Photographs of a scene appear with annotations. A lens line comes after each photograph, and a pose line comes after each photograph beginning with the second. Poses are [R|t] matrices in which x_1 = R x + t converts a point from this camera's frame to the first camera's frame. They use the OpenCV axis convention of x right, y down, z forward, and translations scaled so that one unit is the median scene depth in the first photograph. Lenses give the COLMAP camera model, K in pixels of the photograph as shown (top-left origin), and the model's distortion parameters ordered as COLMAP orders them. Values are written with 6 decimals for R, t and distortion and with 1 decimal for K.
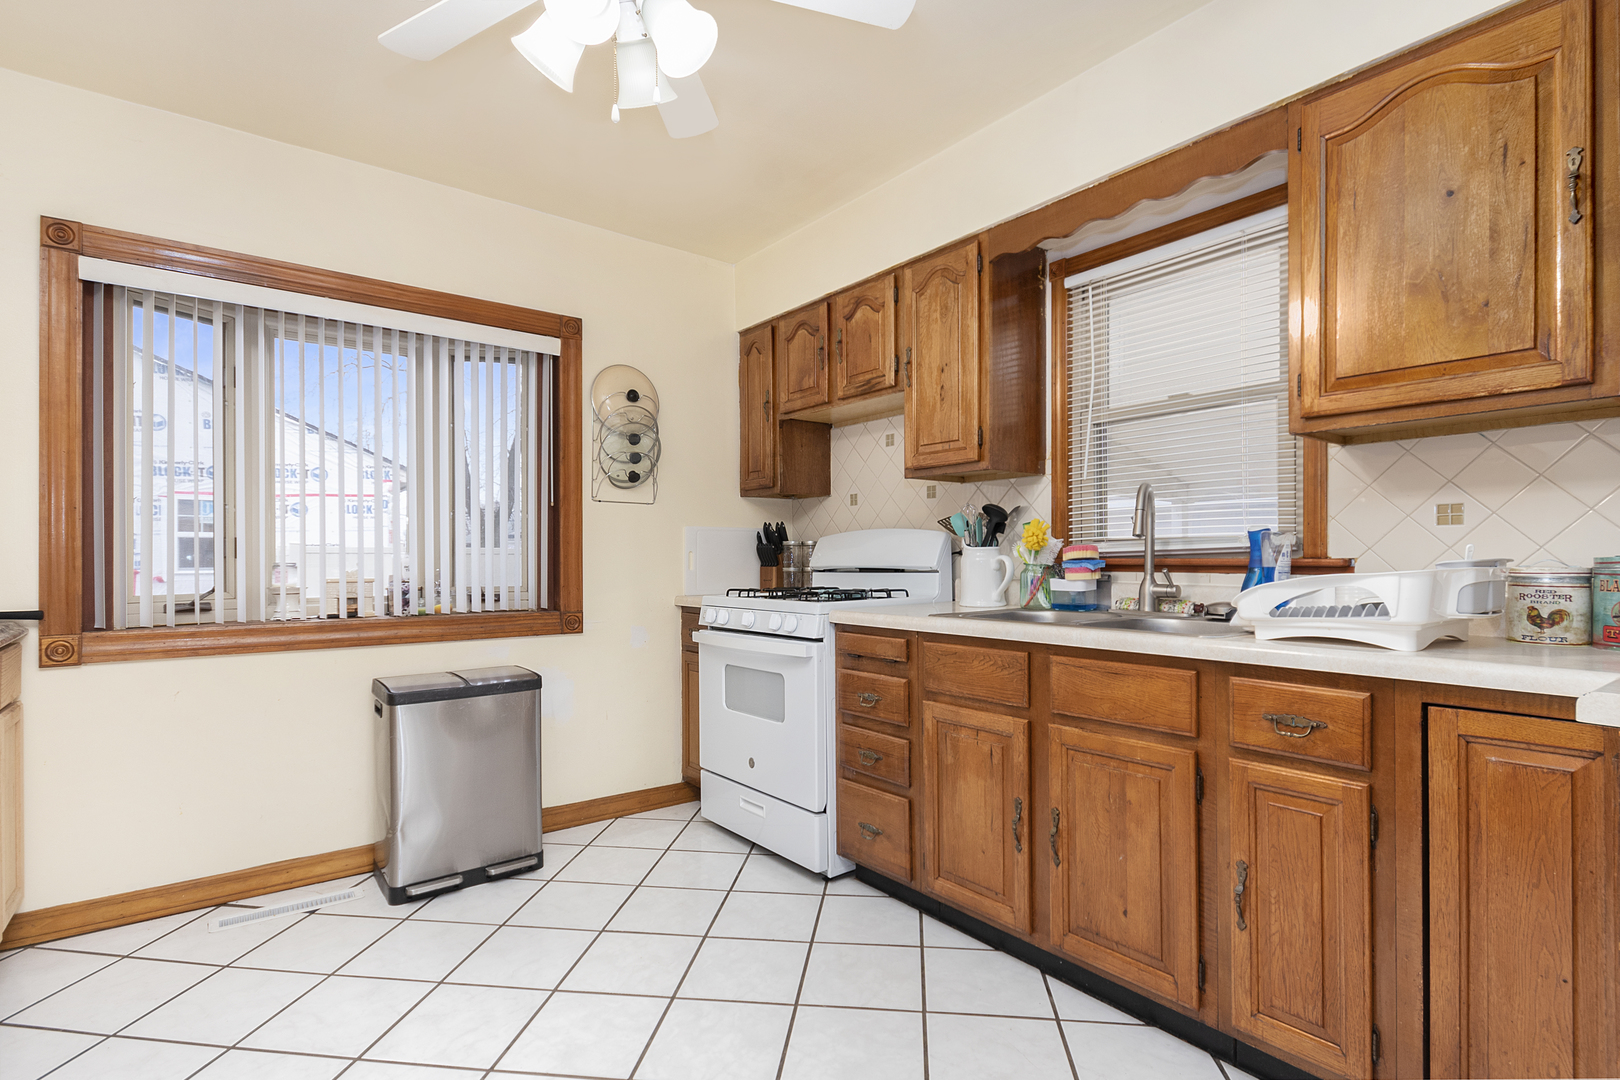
lens RADIAL K [[774.8, 0, 812.8], [0, 774.8, 548.0], [0, 0, 1]] dist [0.000165, -0.000027]
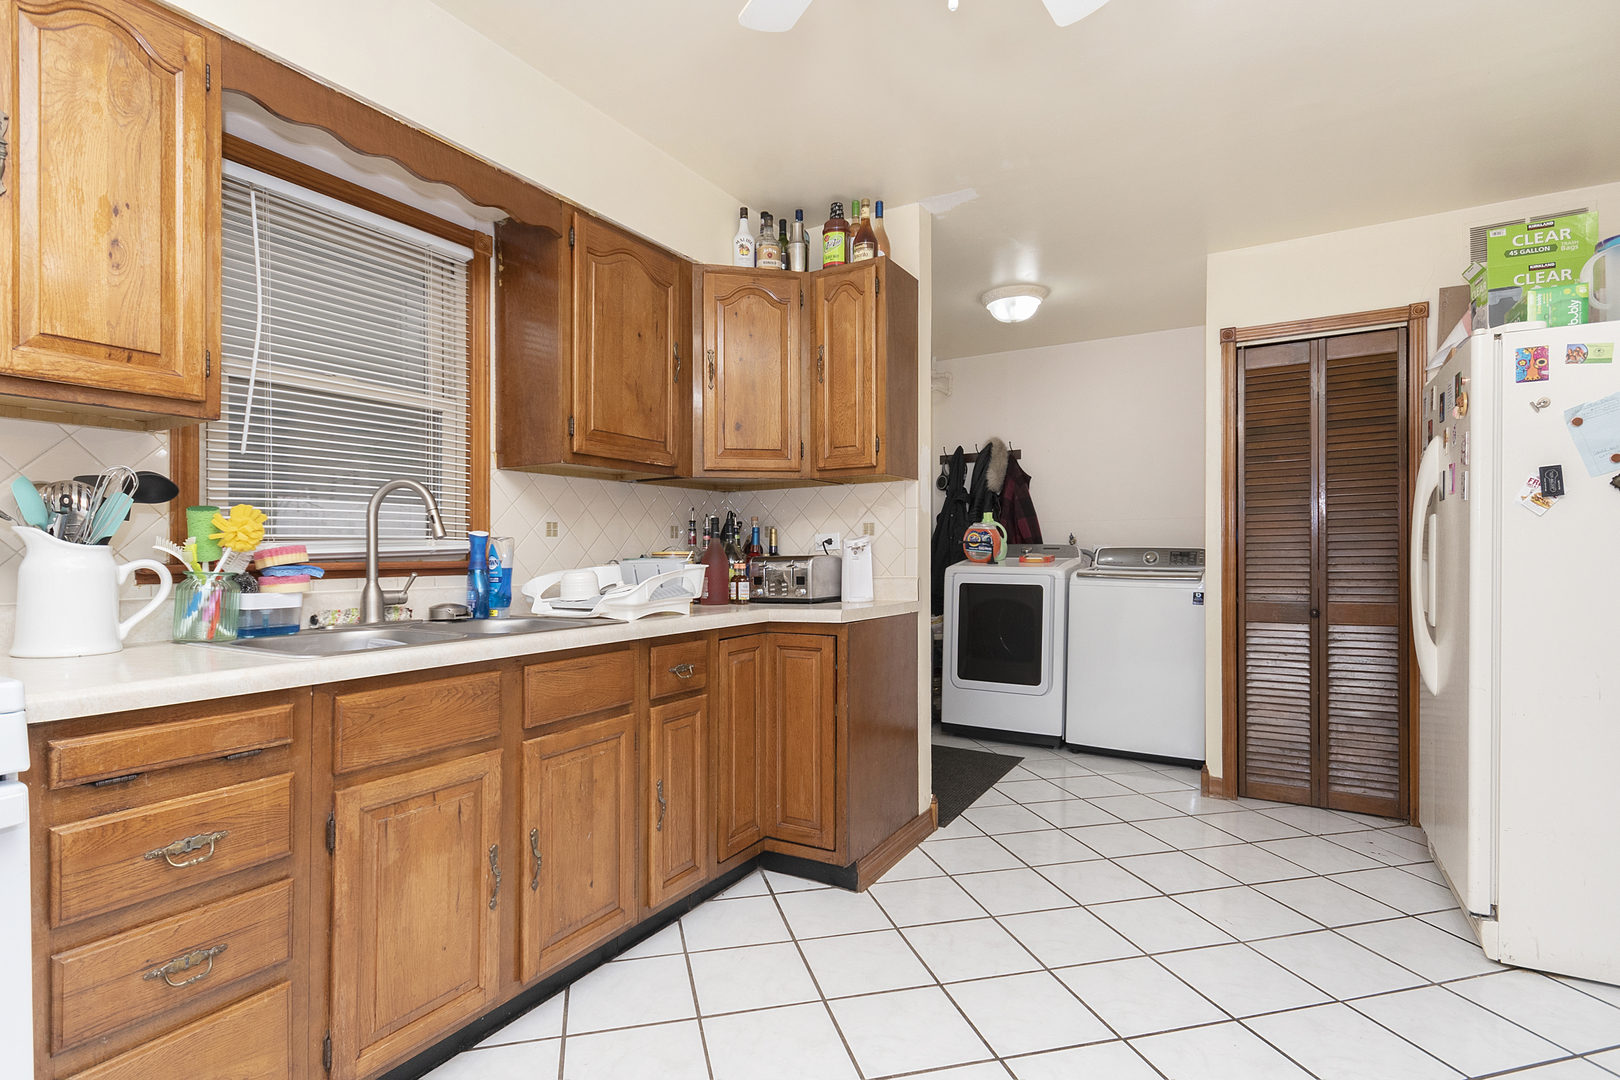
lens RADIAL K [[774.8, 0, 812.4], [0, 774.8, 552.3], [0, 0, 1]] dist [0.000165, -0.000027]
pose [[-0.365153, 0.006431, 0.930925, -0.566486], [-0.004632, 0.999951, -0.008725, 0.008054], [-0.930936, -0.007497, -0.365105, 0.860642]]
